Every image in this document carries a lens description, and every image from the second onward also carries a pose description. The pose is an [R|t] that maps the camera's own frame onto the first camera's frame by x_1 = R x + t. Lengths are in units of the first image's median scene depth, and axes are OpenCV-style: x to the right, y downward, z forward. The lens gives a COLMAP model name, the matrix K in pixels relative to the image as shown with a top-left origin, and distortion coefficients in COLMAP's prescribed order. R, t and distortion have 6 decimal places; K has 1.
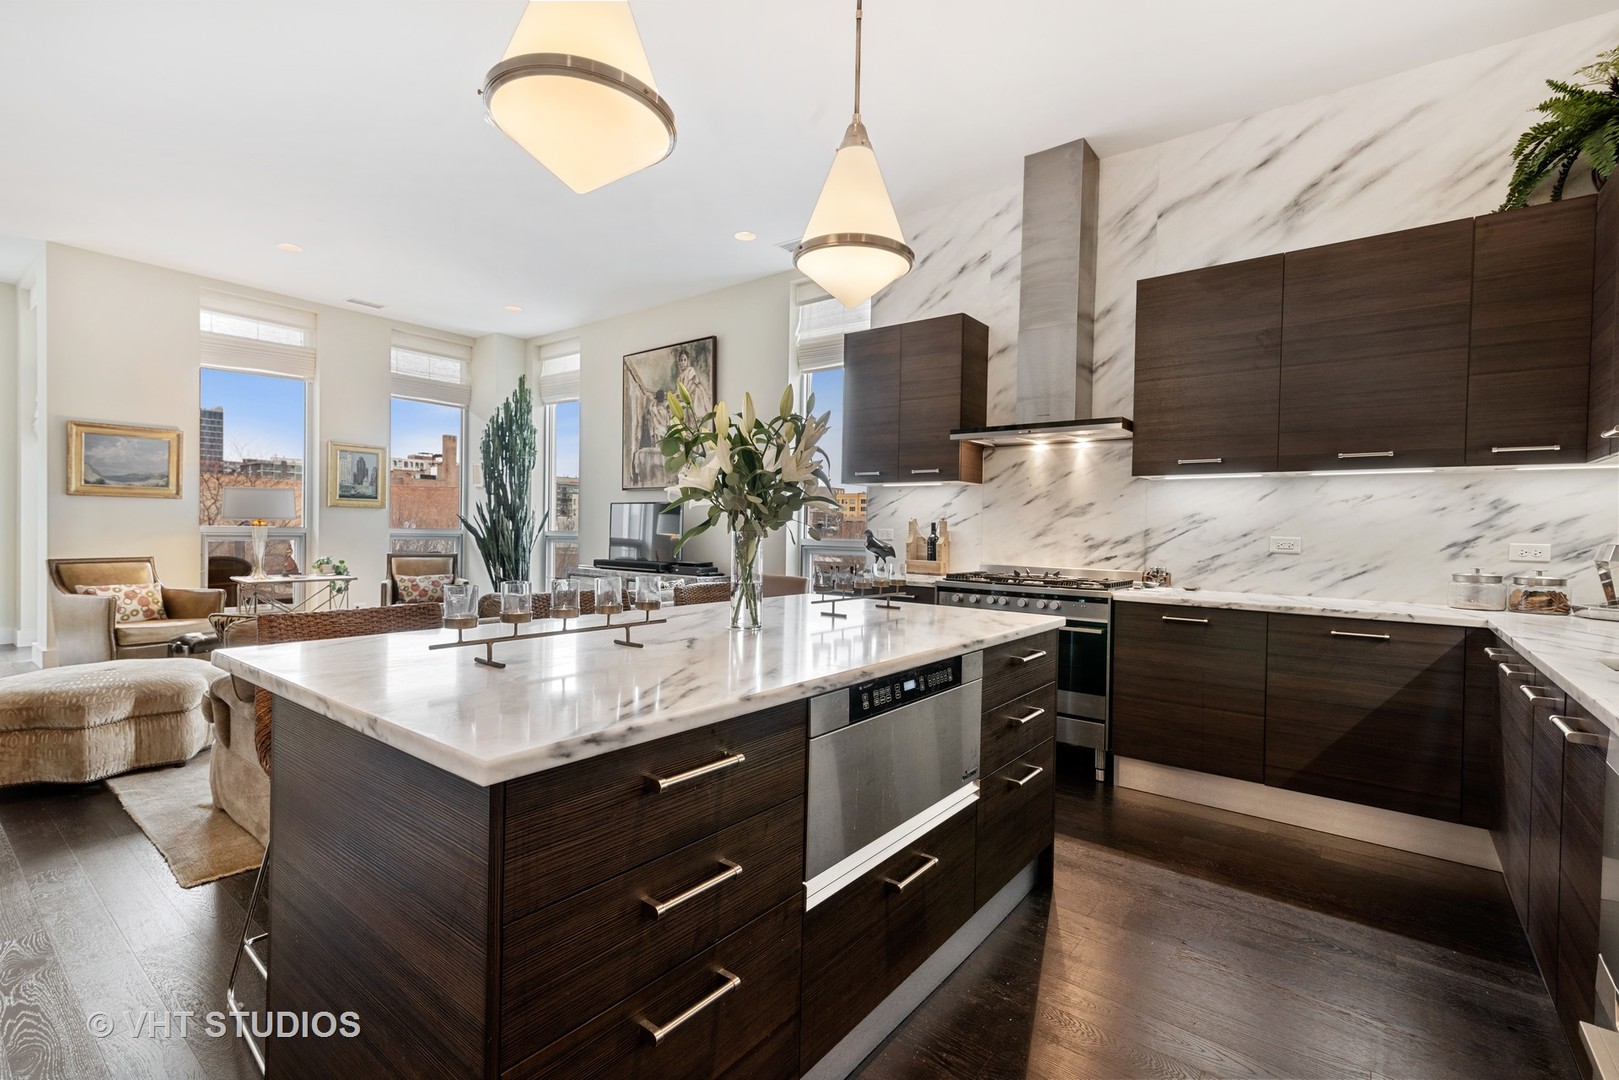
lens RADIAL K [[736.7, 0, 804.4], [0, 736.7, 540.7], [0, 0, 1]] dist [0.016969, -0.000668]
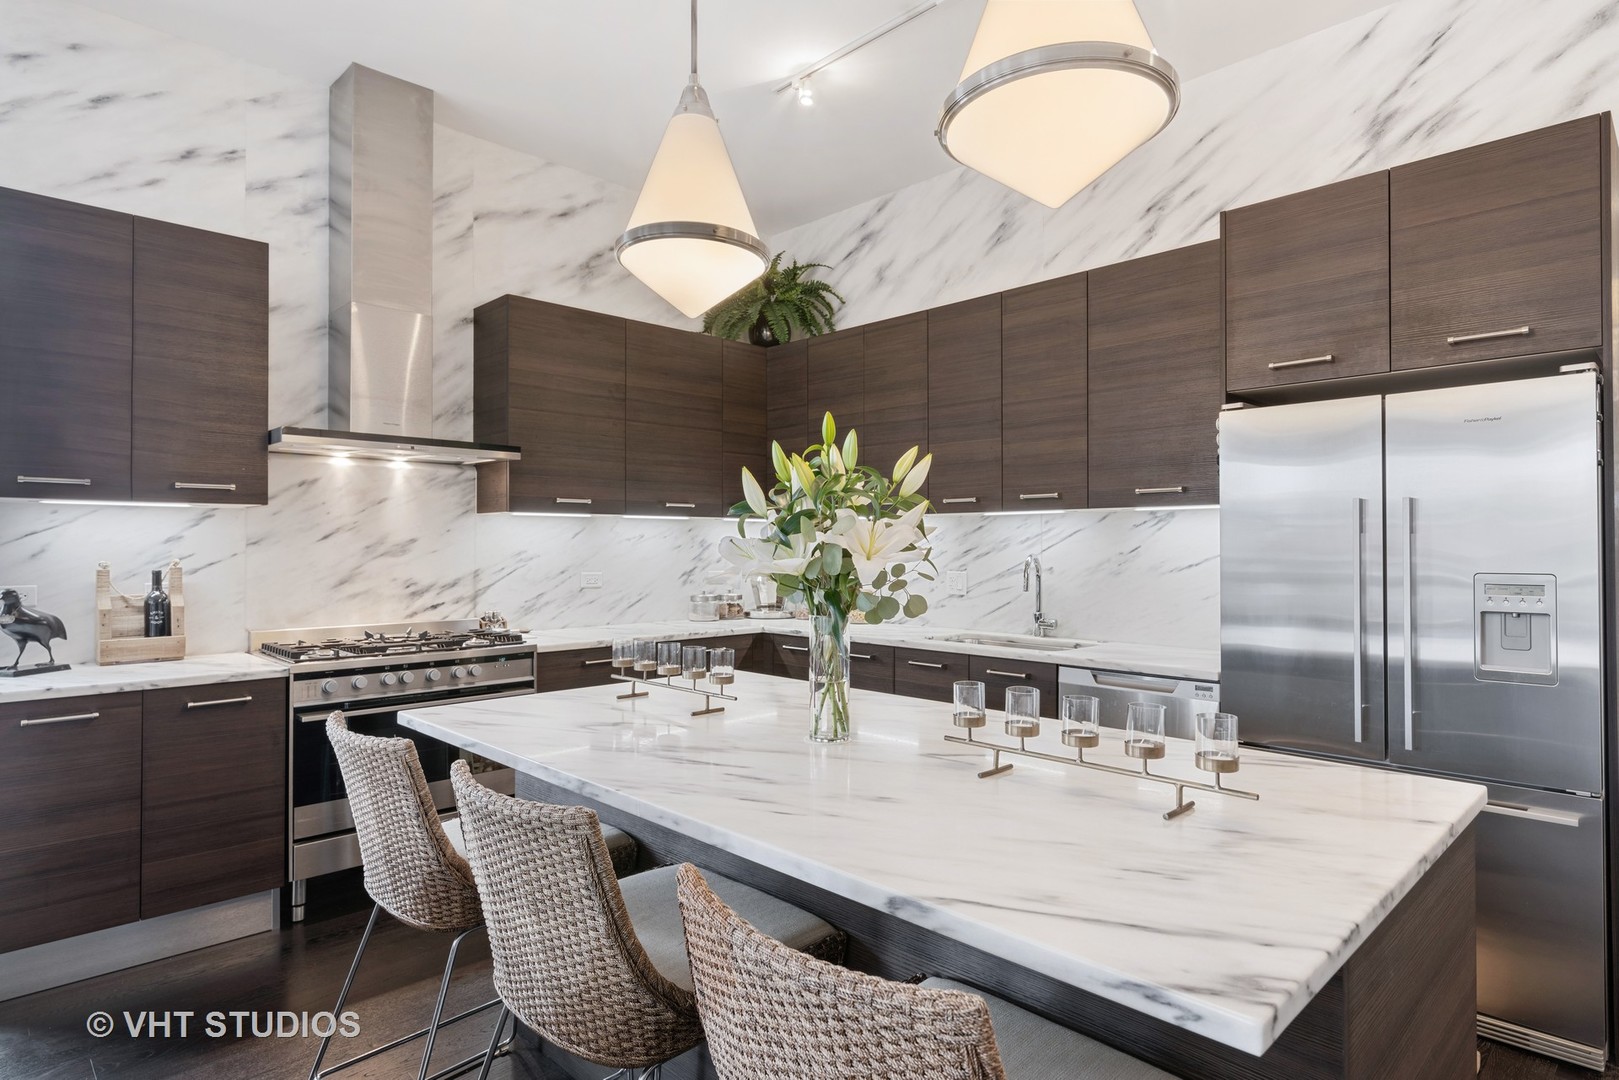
lens RADIAL K [[892.0, 0, 800.8], [0, 892.0, 540.2], [0, 0, 1]] dist [0.004479, -0.000344]
pose [[0.126775, -0.011672, 0.991863, -0.384525], [0.020302, 0.999752, 0.009170, -0.037278], [-0.991724, 0.018974, 0.126981, 0.343795]]
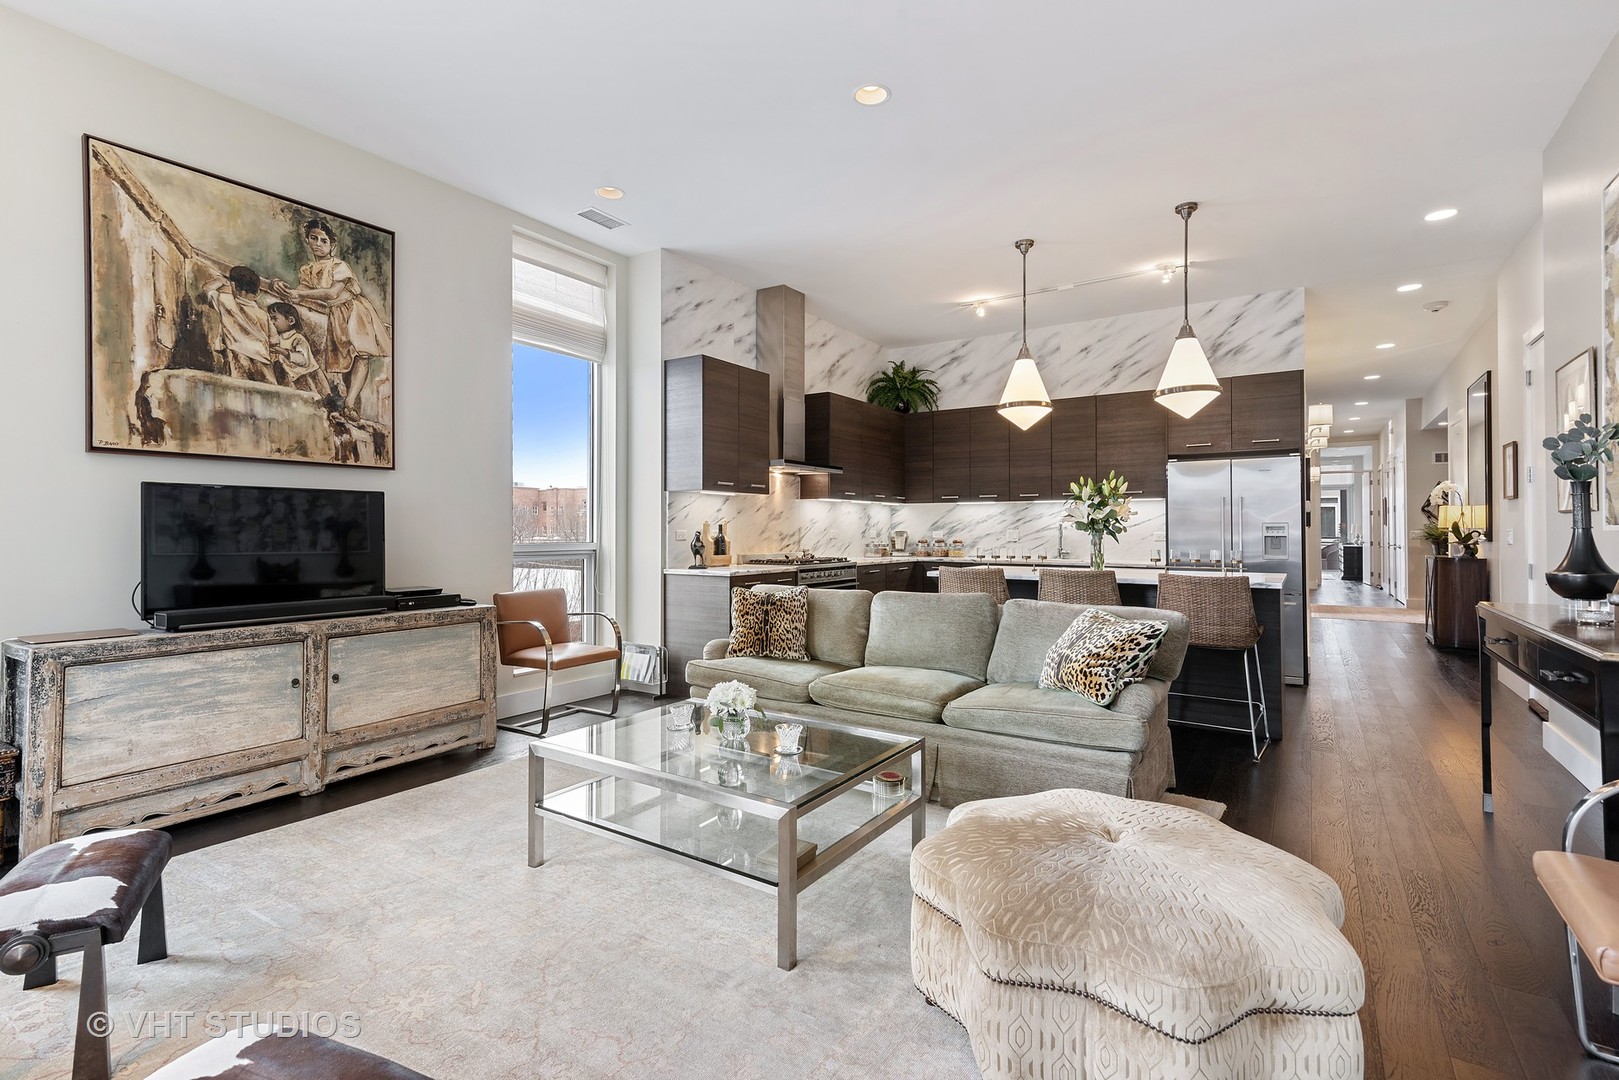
lens RADIAL K [[746.6, 0, 798.1], [0, 746.6, 521.2], [0, 0, 1]] dist [0.014400, -0.000816]
pose [[-0.075889, -0.007937, 0.997085, -0.919428], [0.014965, 0.999847, 0.009098, -0.033185], [-0.997004, 0.015612, -0.075759, 0.810353]]
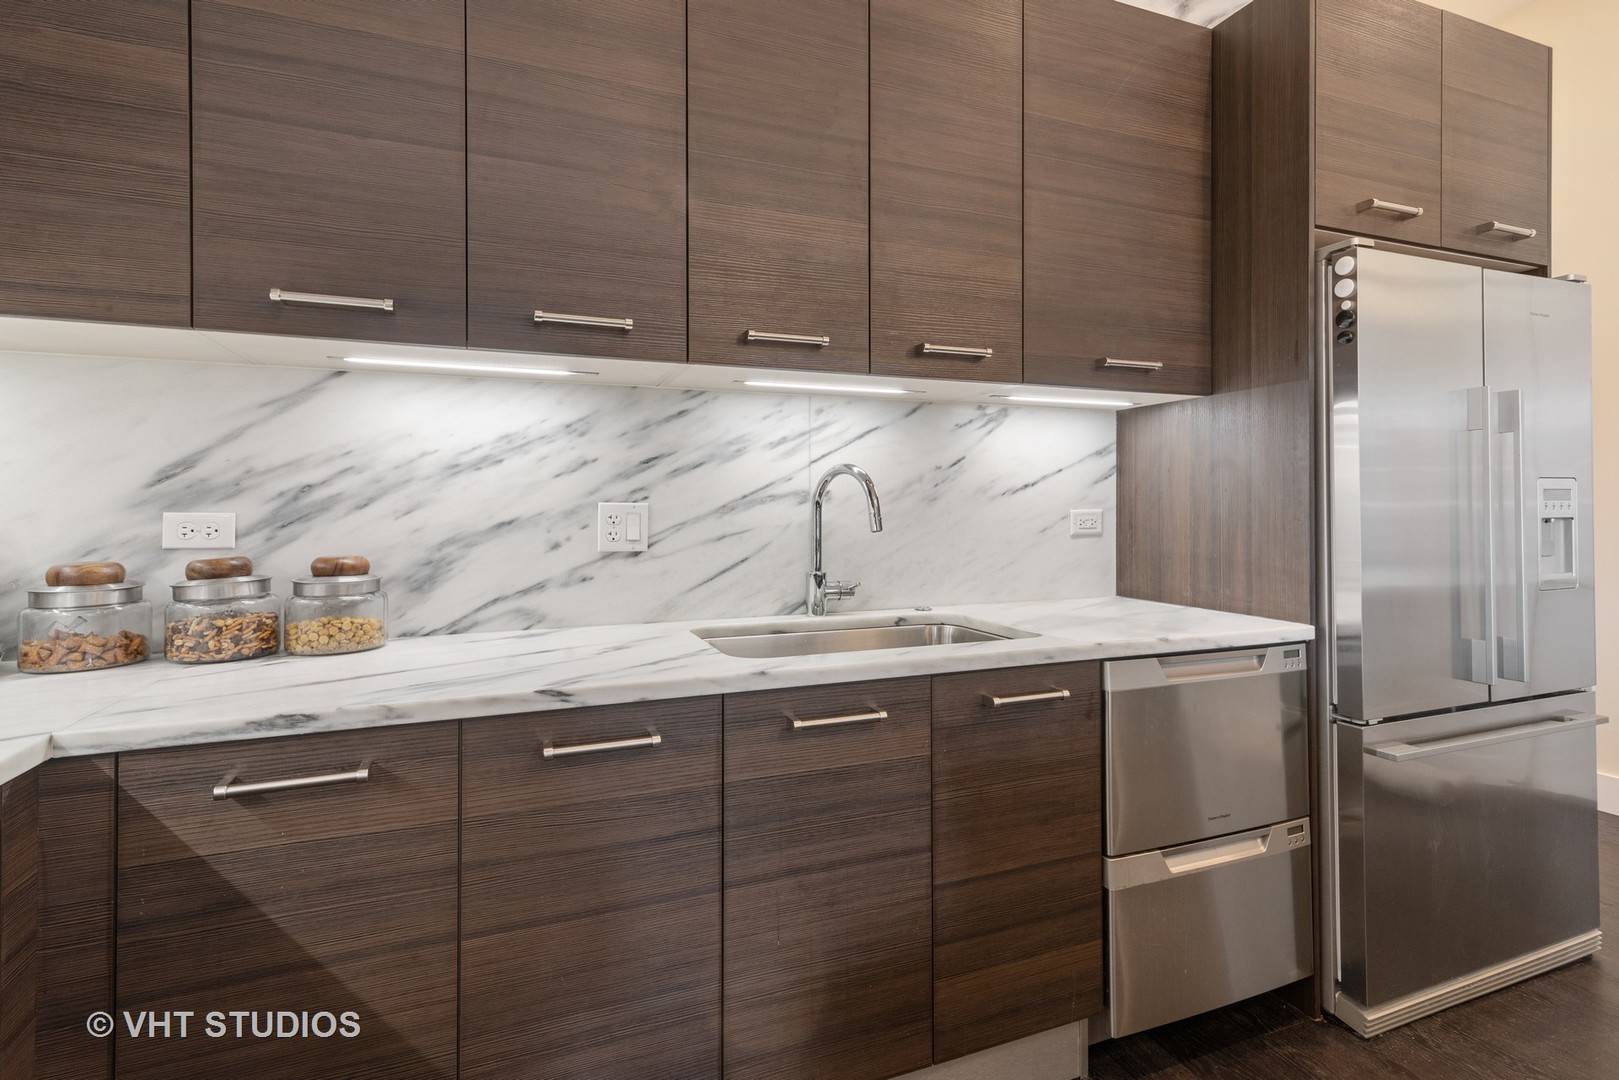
lens RADIAL K [[746.6, 0, 779.3], [0, 746.6, 505.1], [0, 0, 1]] dist [0.014400, -0.000816]
pose [[-0.856384, -0.015054, 0.516121, 0.214200], [-0.003222, 0.999711, 0.023814, -0.005347], [-0.516330, 0.018731, -0.856185, 0.547214]]
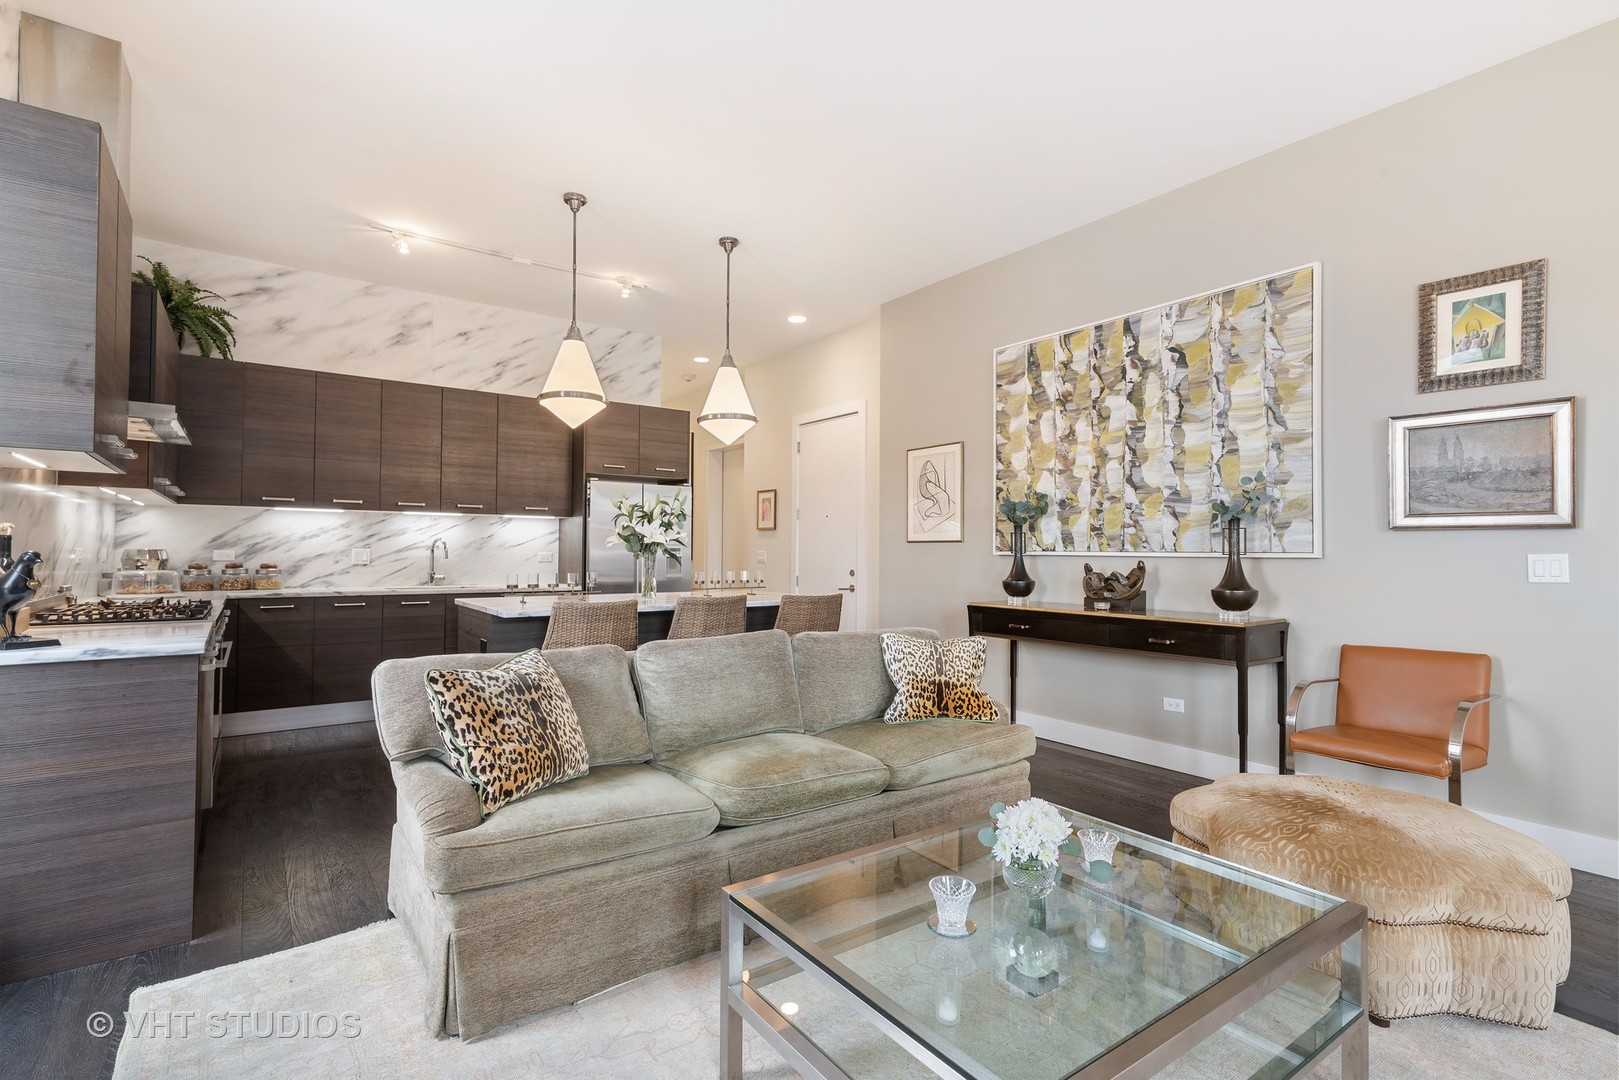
lens RADIAL K [[756.0, 0, 789.0], [0, 756.0, 534.1], [0, 0, 1]] dist [0.013418, -0.000048]
pose [[-0.959943, -0.021256, 0.279388, -0.415978], [-0.022518, 0.999746, -0.001309, -0.030570], [-0.279289, -0.007547, -0.960177, 1.142638]]
